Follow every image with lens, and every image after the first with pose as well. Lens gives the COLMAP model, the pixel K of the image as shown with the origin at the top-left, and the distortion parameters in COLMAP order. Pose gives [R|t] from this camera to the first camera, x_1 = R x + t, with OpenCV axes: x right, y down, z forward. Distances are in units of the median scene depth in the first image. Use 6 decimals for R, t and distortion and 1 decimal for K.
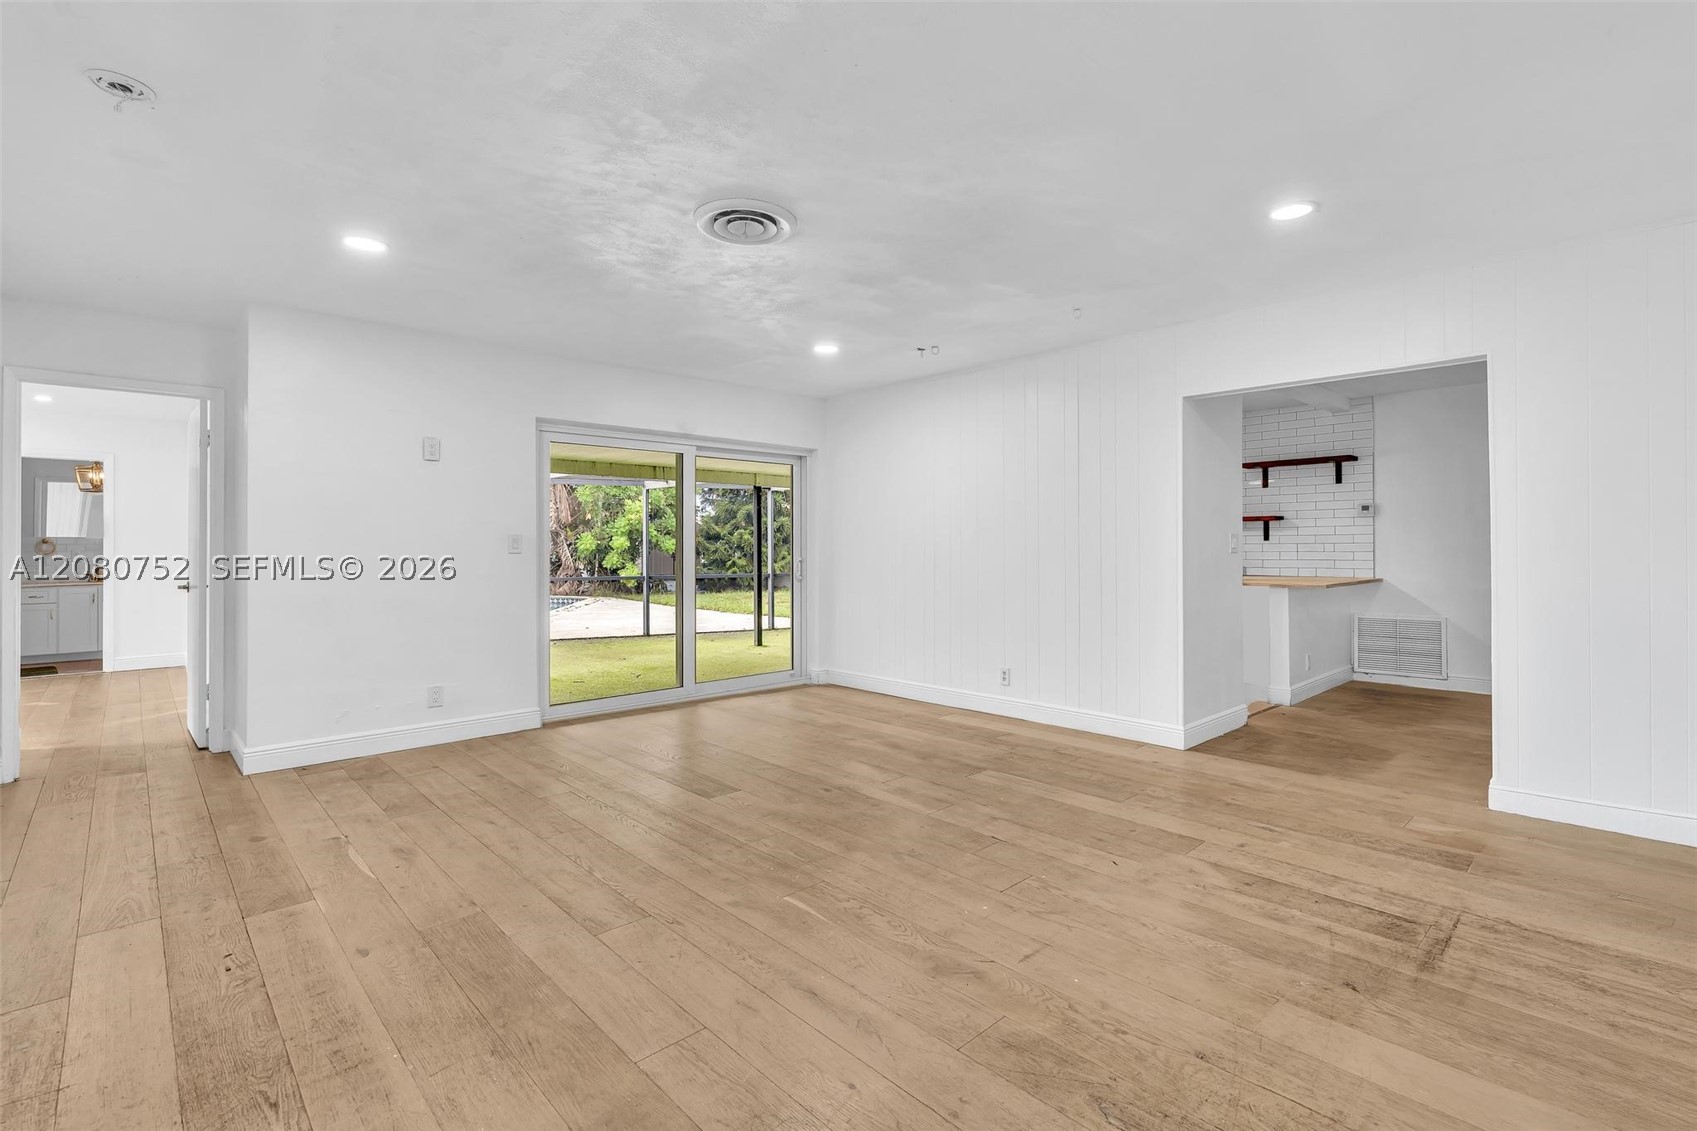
lens RADIAL K [[769.3, 0, 857.6], [0, 769.3, 526.9], [0, 0, 1]] dist [-0.003775, 0.000980]
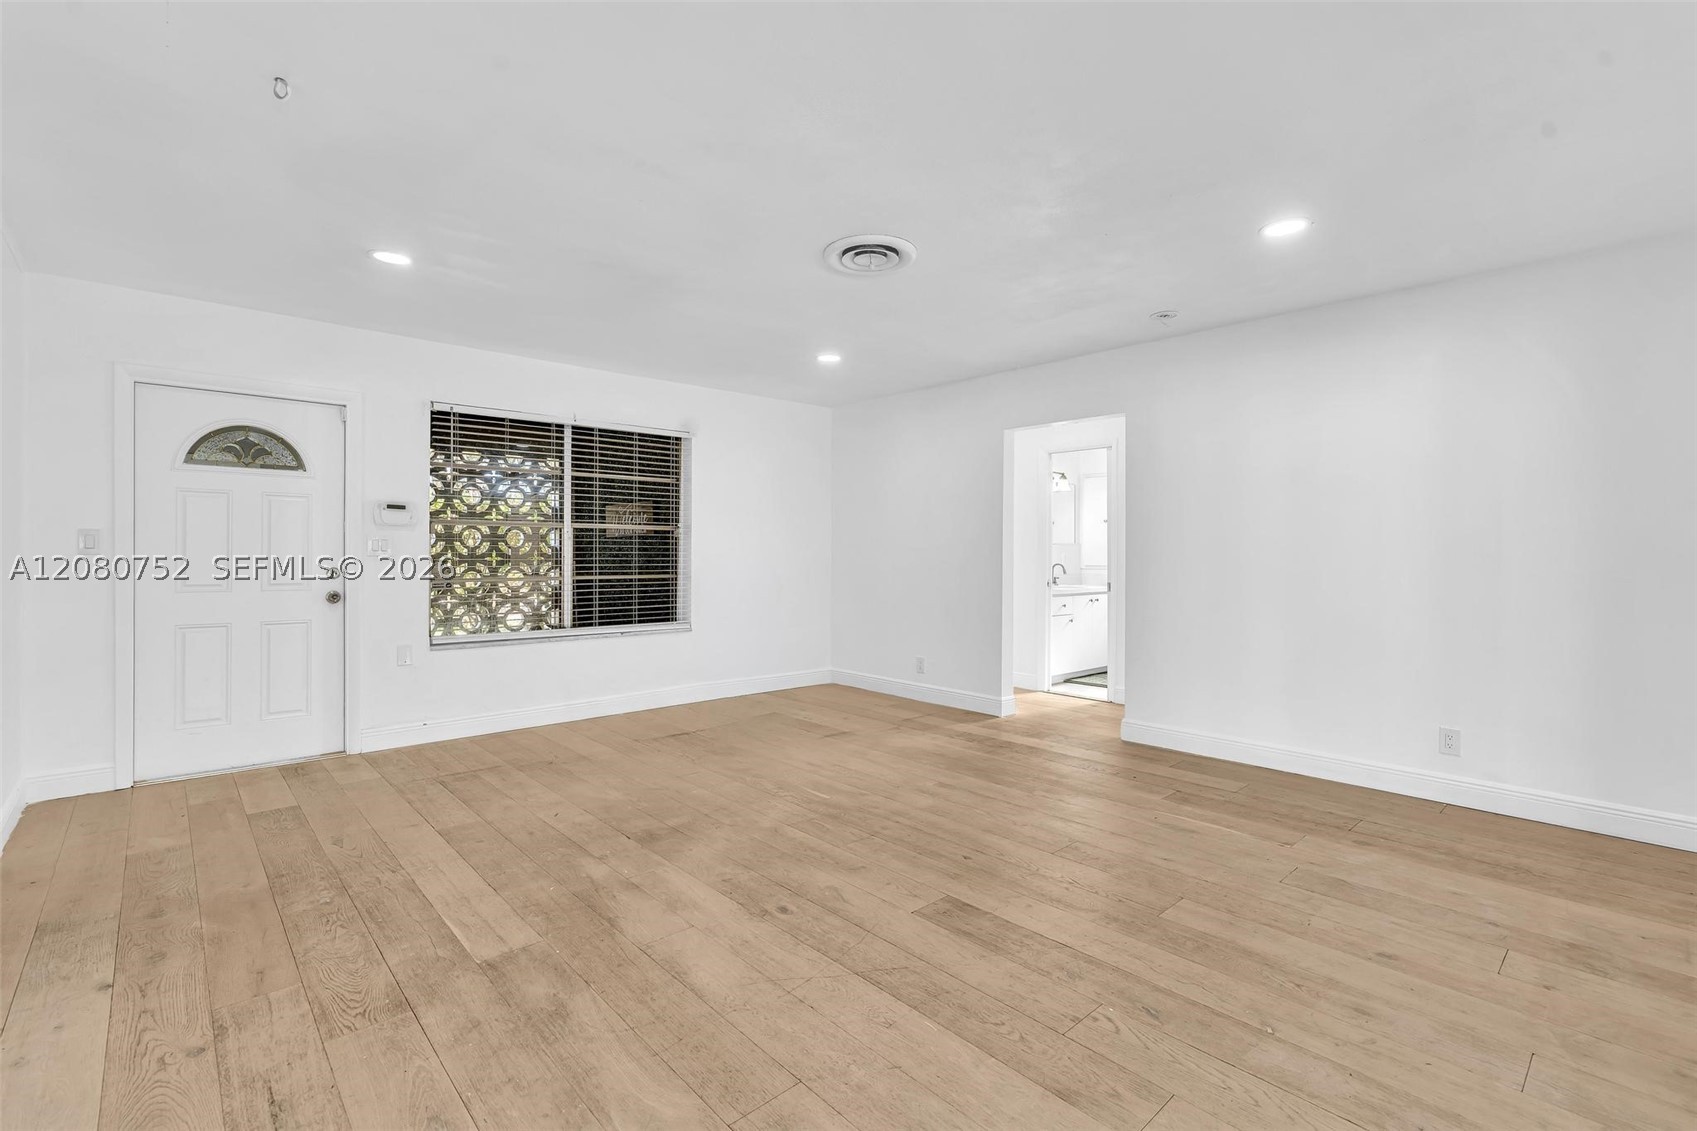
lens RADIAL K [[760.3, 0, 846.8], [0, 760.3, 558.6], [0, 0, 1]] dist [-0.003368, 0.000569]
pose [[-0.999705, -0.001458, 0.024231, -0.146021], [-0.001886, 0.999842, -0.017648, 0.059644], [-0.024201, -0.017689, -0.999551, 2.202809]]
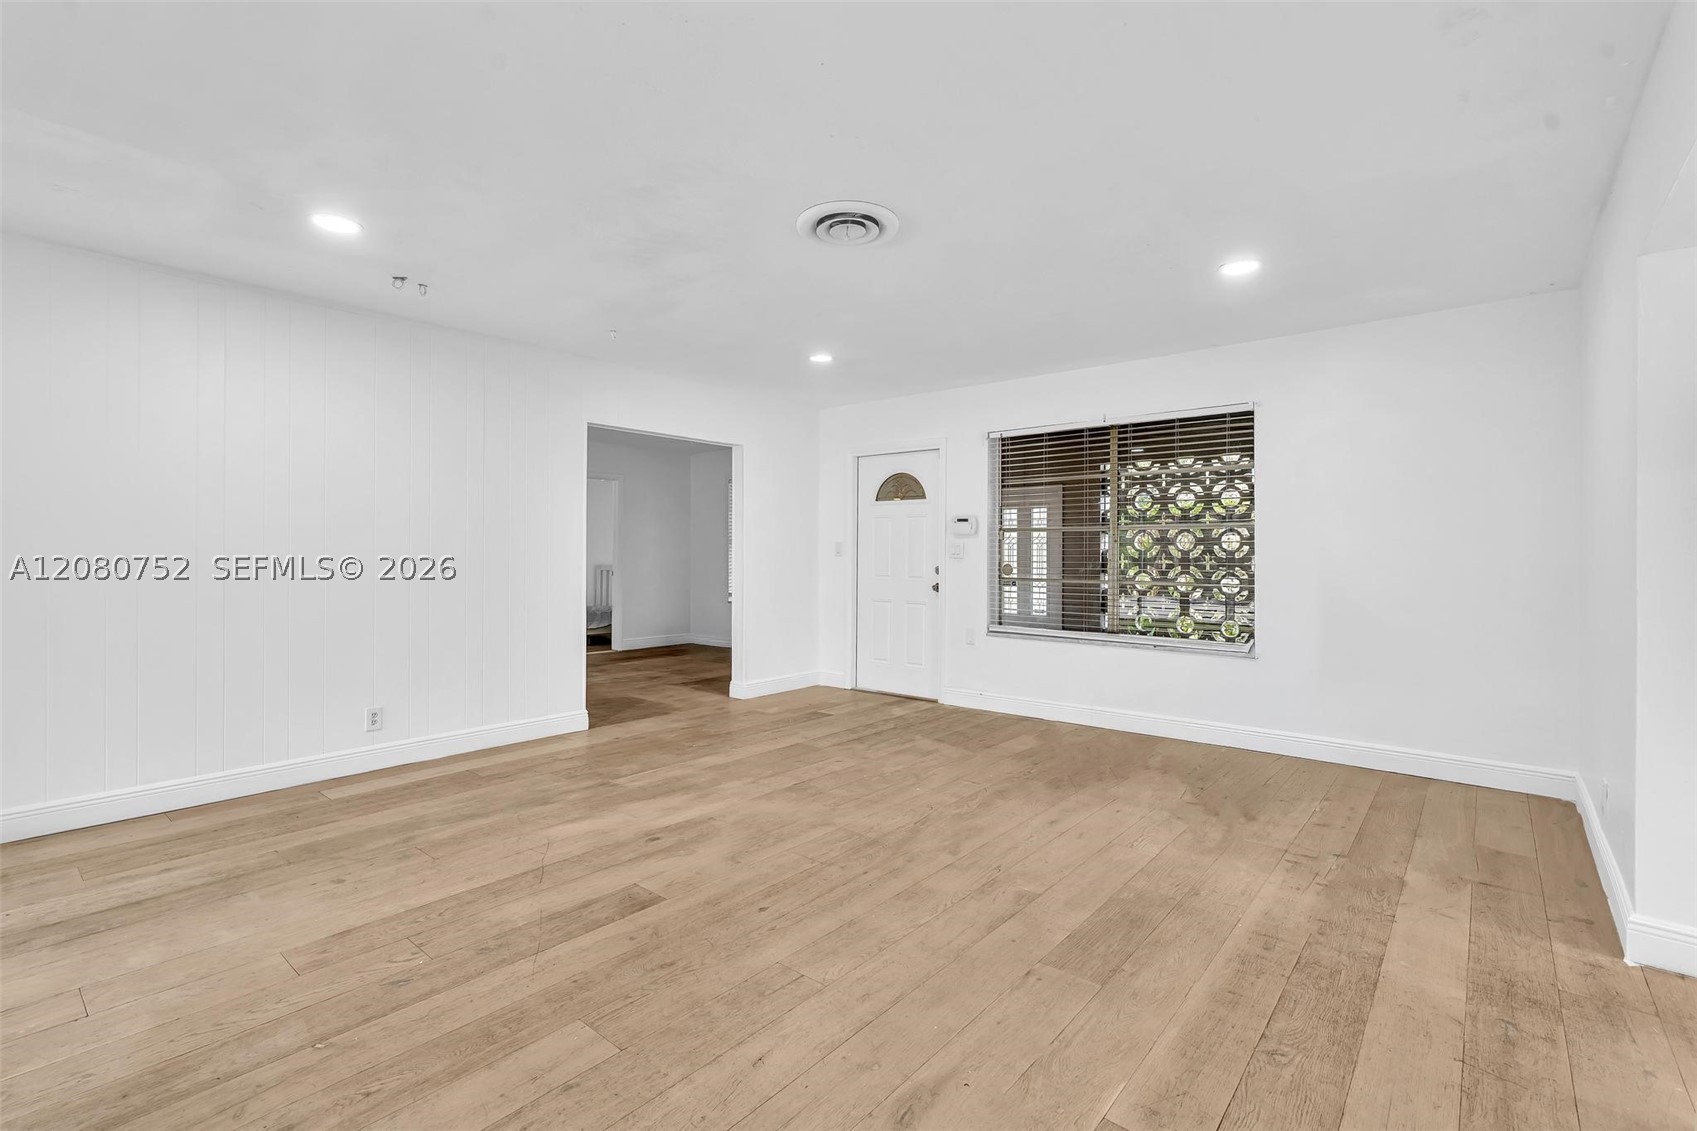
lens RADIAL K [[760.3, 0, 846.8], [0, 760.3, 558.6], [0, 0, 1]] dist [-0.003368, 0.000569]
pose [[-0.103325, -0.005214, 0.994634, -1.175317], [-0.028338, 0.999596, 0.002296, 0.033361], [-0.994244, -0.027948, -0.103431, 1.164621]]
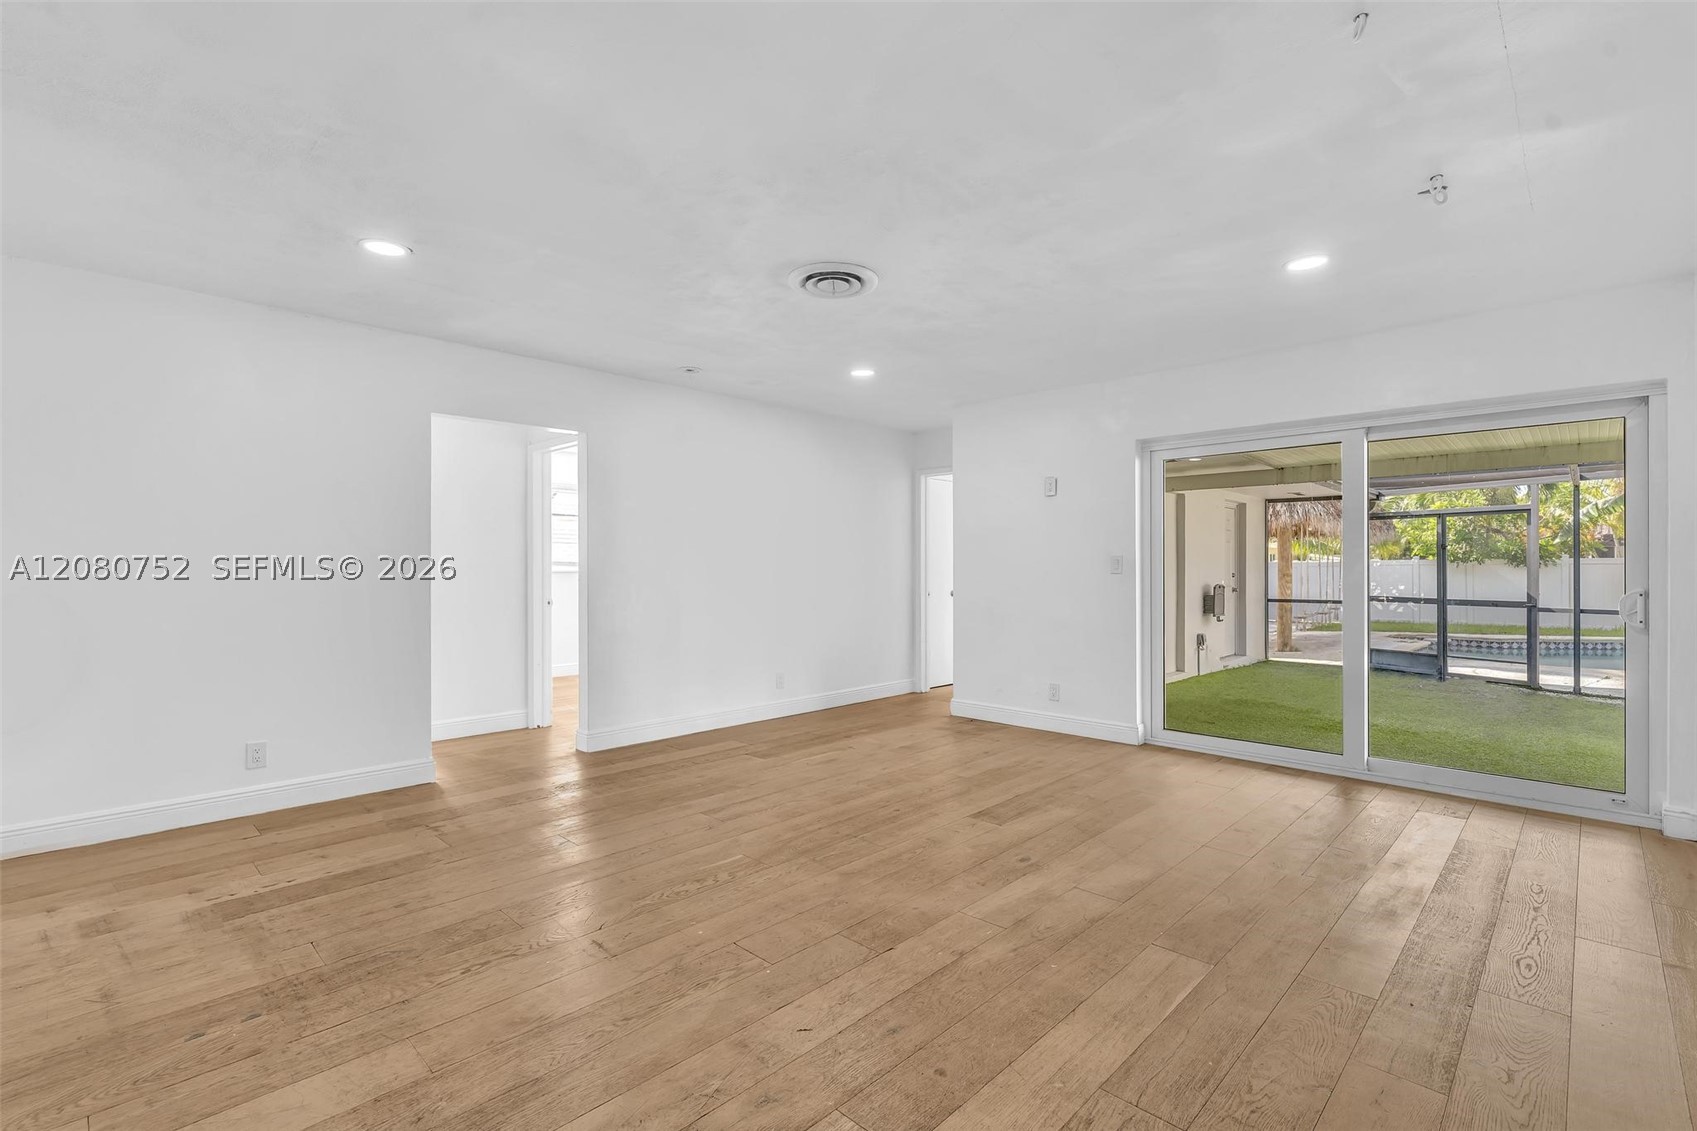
lens RADIAL K [[766.9, 0, 848.5], [0, 766.9, 565.5], [0, 0, 1]] dist [-0.002061, 0.000720]
pose [[0.038262, -0.000901, -0.999267, 1.034414], [0.026269, 0.999655, 0.000104, 0.023283], [0.998922, -0.026253, 0.038273, 1.036288]]
